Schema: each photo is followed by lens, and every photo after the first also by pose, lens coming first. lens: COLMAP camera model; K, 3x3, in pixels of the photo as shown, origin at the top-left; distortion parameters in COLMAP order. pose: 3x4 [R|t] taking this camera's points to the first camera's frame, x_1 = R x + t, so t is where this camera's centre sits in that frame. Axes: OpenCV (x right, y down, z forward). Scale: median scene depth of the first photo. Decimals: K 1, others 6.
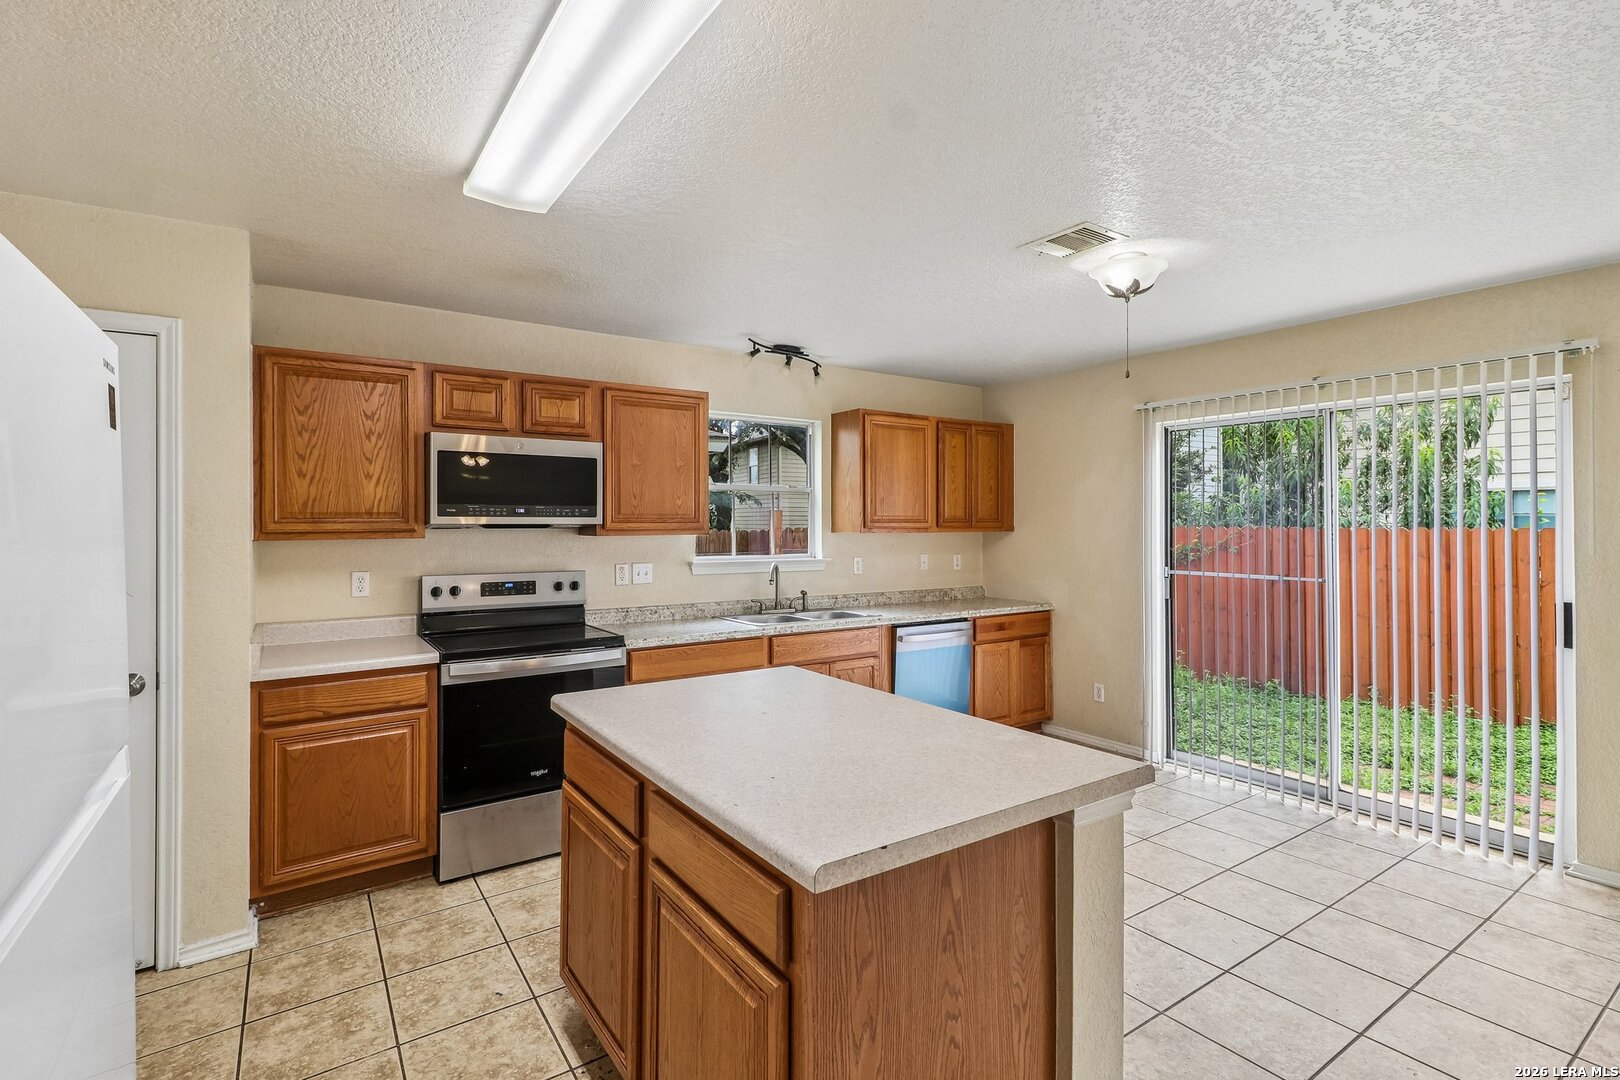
lens RADIAL K [[760.6, 0, 796.0], [0, 760.6, 520.0], [0, 0, 1]] dist [0.000188, -0.000062]
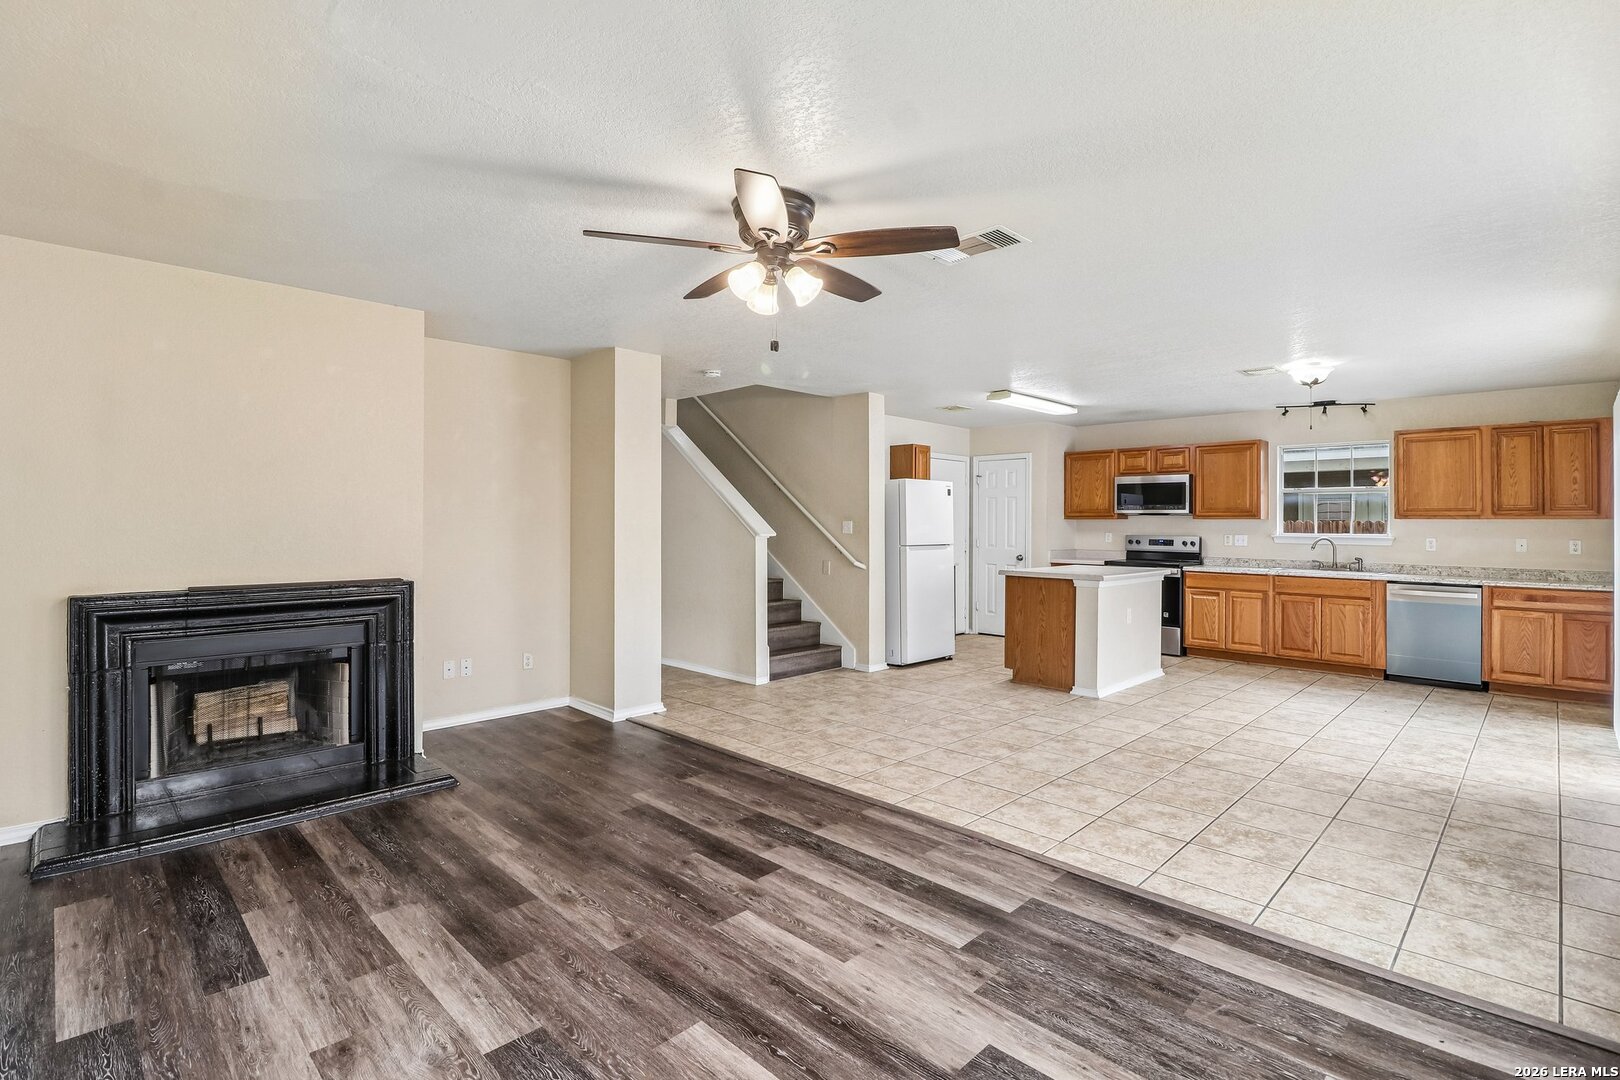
lens RADIAL K [[756.4, 0, 795.0], [0, 756.4, 513.9], [0, 0, 1]] dist [0.000805, -0.011652]
pose [[0.192519, -0.009649, -0.981246, 1.419618], [-0.003333, 0.999939, -0.010487, 0.029998], [0.981288, 0.005290, 0.192476, -0.418088]]
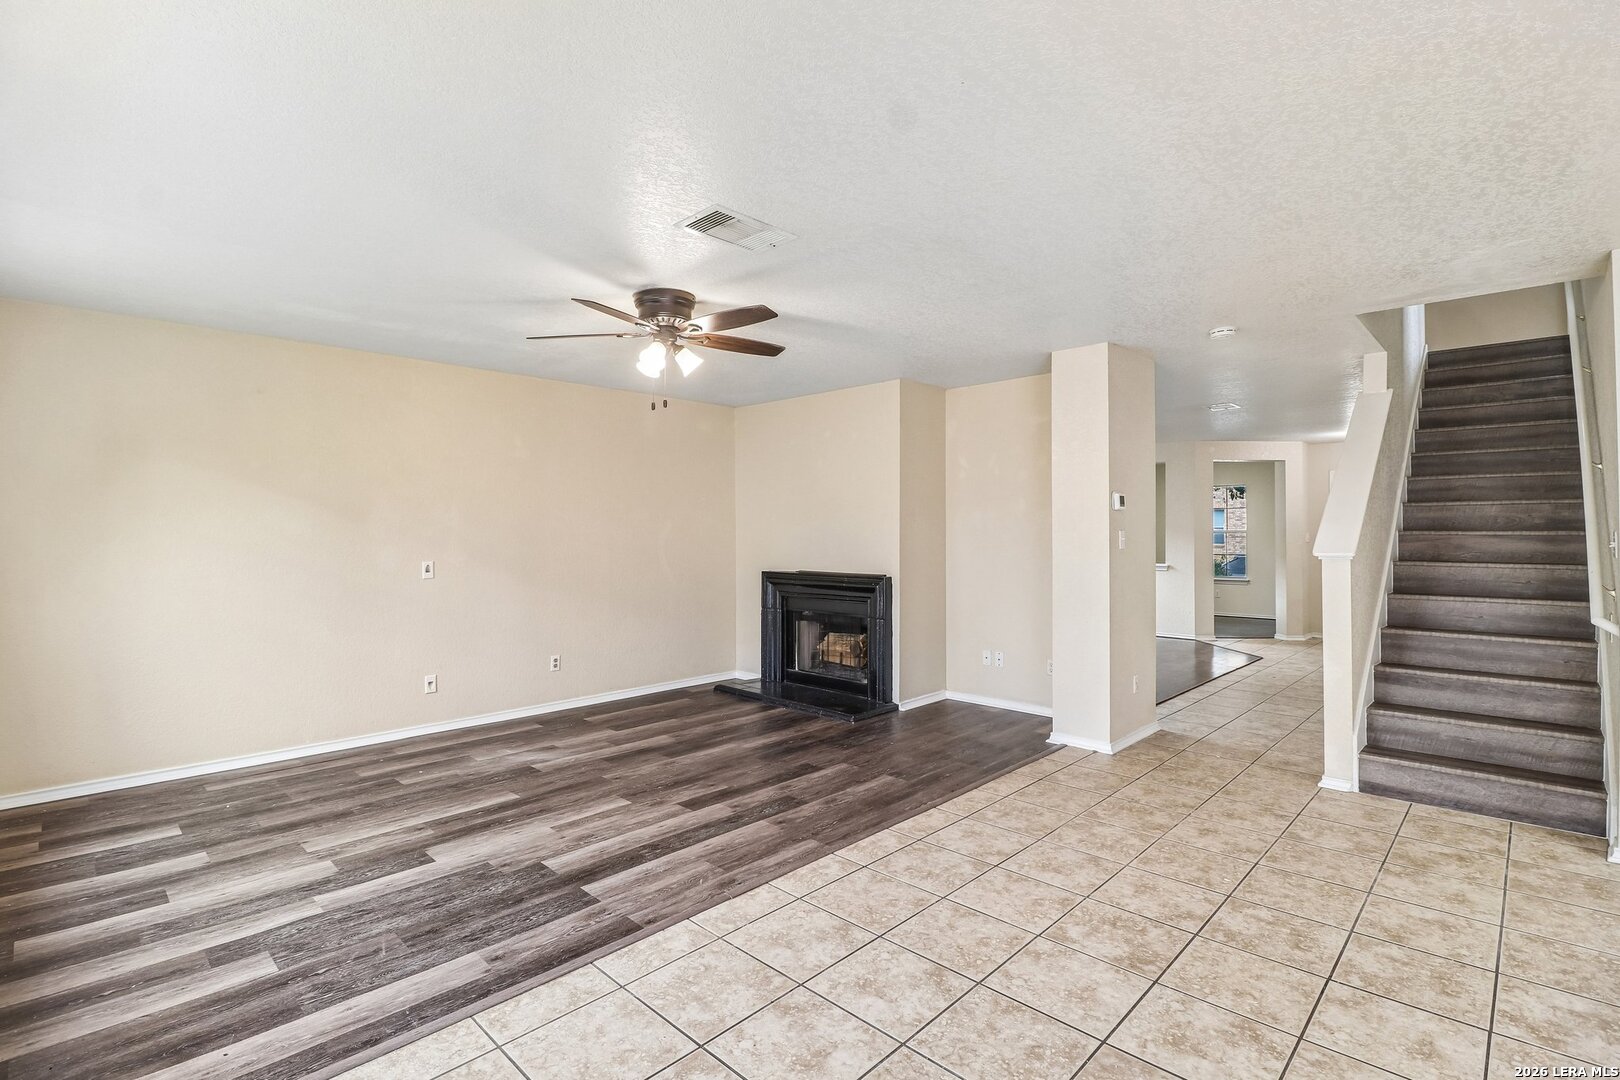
lens RADIAL K [[758.2, 0, 806.6], [0, 758.2, 531.4], [0, 0, 1]] dist [-0.001736, -0.012844]
pose [[-0.977391, 0.002530, -0.211425, 0.789568], [0.002548, 0.999997, 0.000186, 0.025014], [0.211425, -0.000357, -0.977394, 0.589314]]
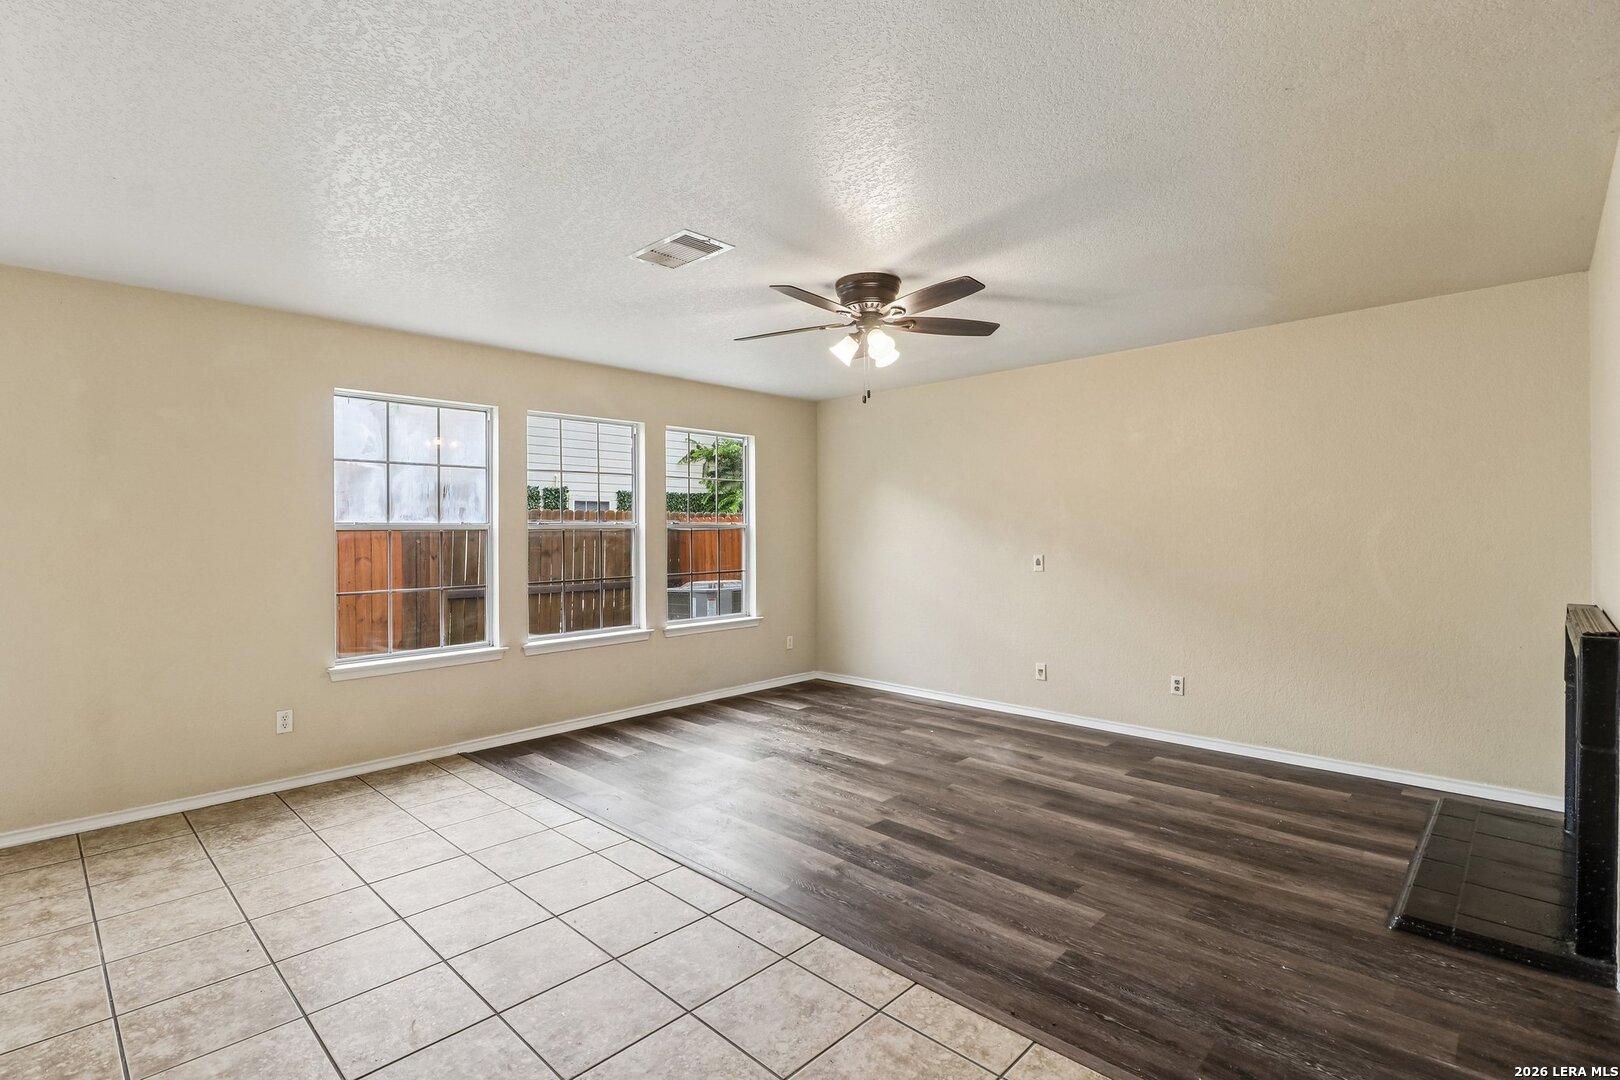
lens RADIAL K [[759.5, 0, 793.4], [0, 759.5, 540.4], [0, 0, 1]] dist [0.001097, -0.011526]
pose [[-0.208569, -0.012177, 0.977932, -0.044827], [0.004405, 0.999901, 0.013390, 0.027772], [-0.977998, 0.007101, -0.208495, -0.050177]]
